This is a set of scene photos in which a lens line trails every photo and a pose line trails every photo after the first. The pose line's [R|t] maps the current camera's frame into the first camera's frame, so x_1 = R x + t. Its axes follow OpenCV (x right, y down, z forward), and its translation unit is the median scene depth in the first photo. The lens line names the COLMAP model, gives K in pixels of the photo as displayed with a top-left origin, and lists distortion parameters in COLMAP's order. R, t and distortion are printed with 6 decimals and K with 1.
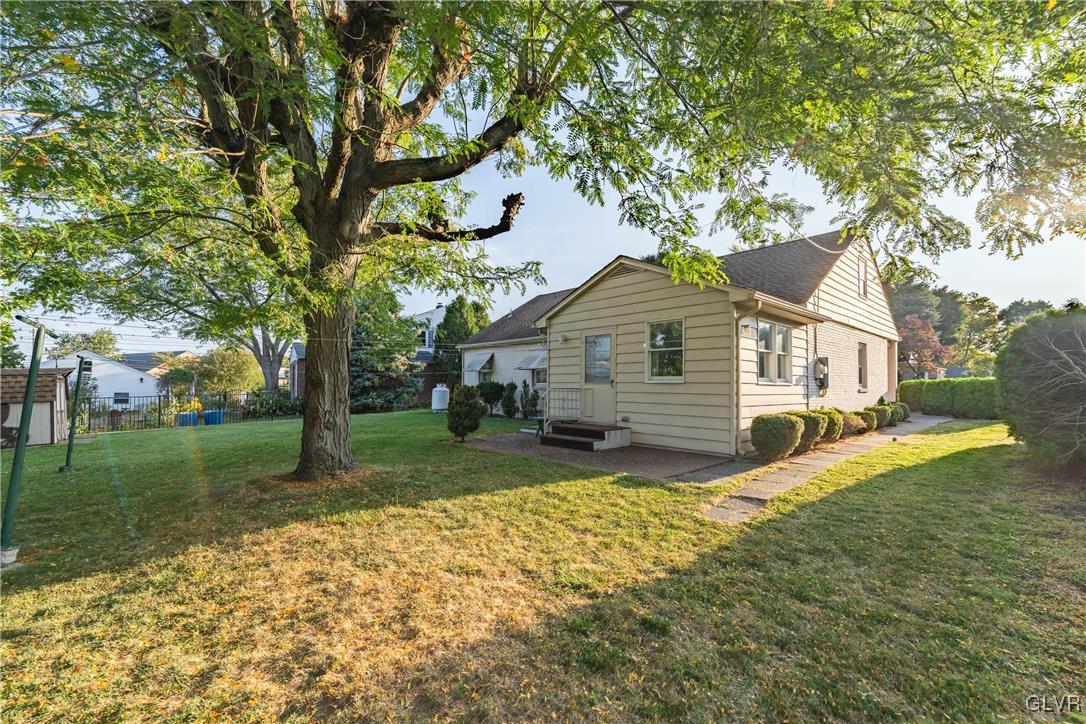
lens RADIAL K [[448.2, 0, 524.5], [0, 448.2, 366.8], [0, 0, 1]] dist [-0.000656, -0.000069]
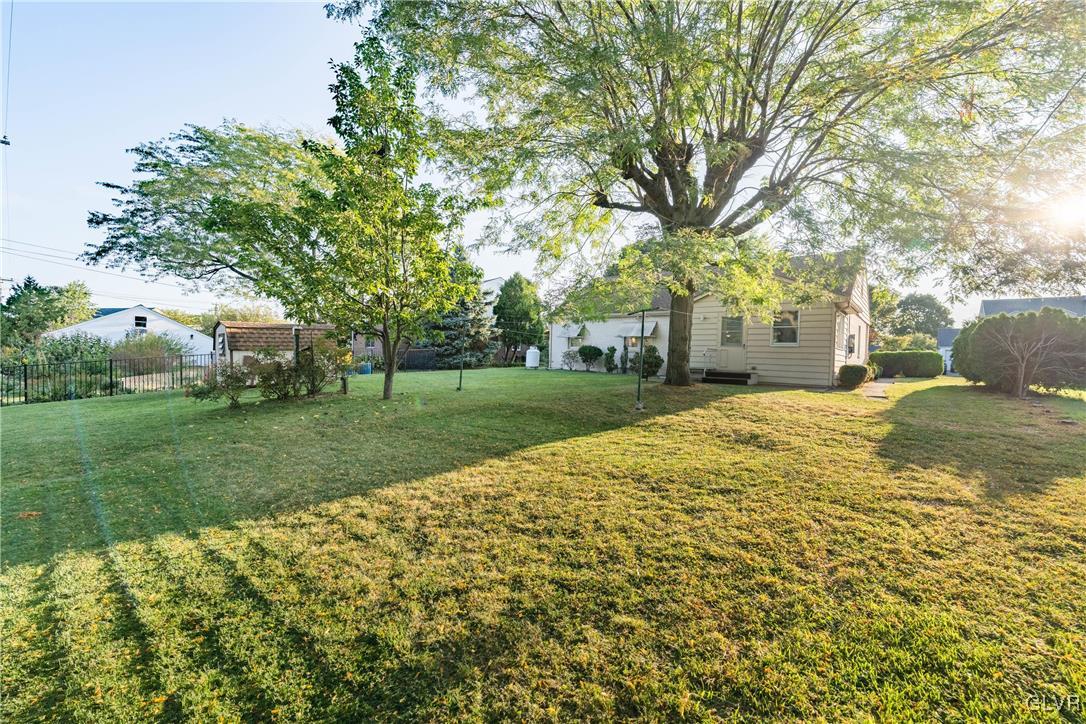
lens RADIAL K [[432.0, 0, 543.0], [0, 432.0, 362.0], [0, 0, 1]] dist [-0.000198, 0.000045]
pose [[0.989636, 0.020952, 0.142063, -0.642496], [-0.029418, 0.997897, 0.057754, 0.021998], [-0.140554, -0.061334, 0.988171, -0.371182]]
